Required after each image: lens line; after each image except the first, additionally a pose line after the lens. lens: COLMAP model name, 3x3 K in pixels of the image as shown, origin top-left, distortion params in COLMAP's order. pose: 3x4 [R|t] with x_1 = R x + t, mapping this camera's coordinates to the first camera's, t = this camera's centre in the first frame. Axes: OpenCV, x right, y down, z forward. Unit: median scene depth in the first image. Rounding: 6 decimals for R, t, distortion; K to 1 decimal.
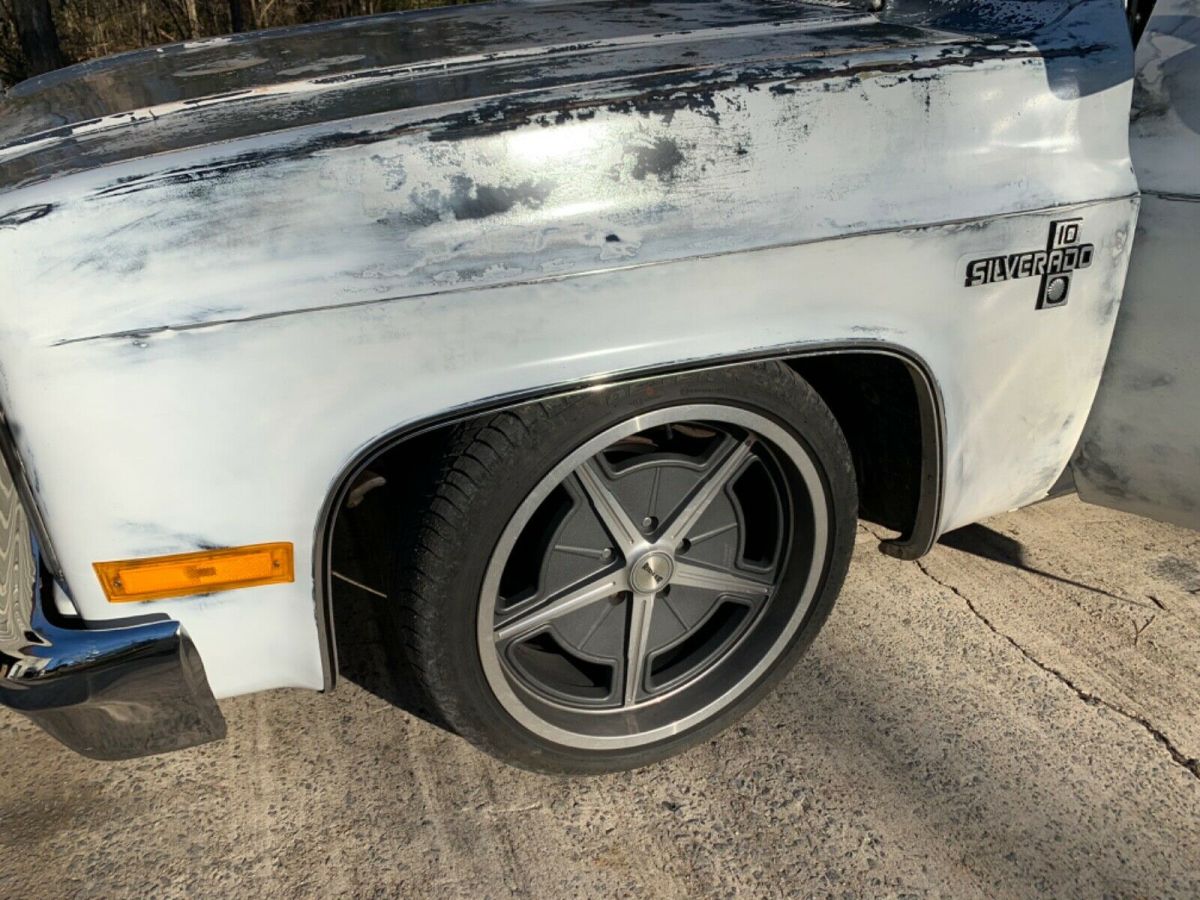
lens RADIAL K [[937.3, 0, 600.0], [0, 937.3, 450.0], [0, 0, 1]] dist [0.011340, -0.056752]
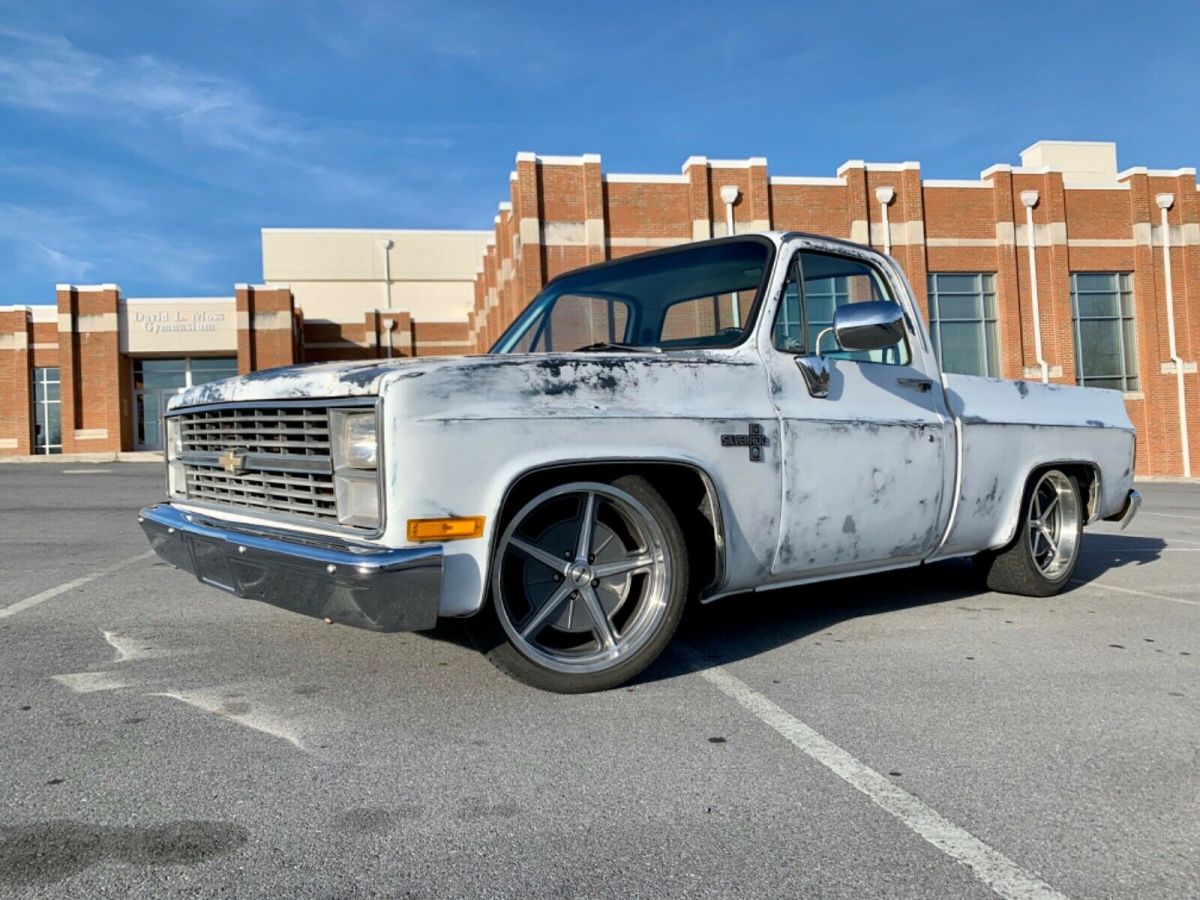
lens RADIAL K [[937.3, 0, 600.0], [0, 937.3, 450.0], [0, 0, 1]] dist [0.011340, -0.056752]
pose [[0.956619, 0.004597, 0.291305, -0.772507], [0.127430, 0.892556, -0.432556, 1.056819], [-0.261995, 0.450912, 0.853251, -1.231503]]
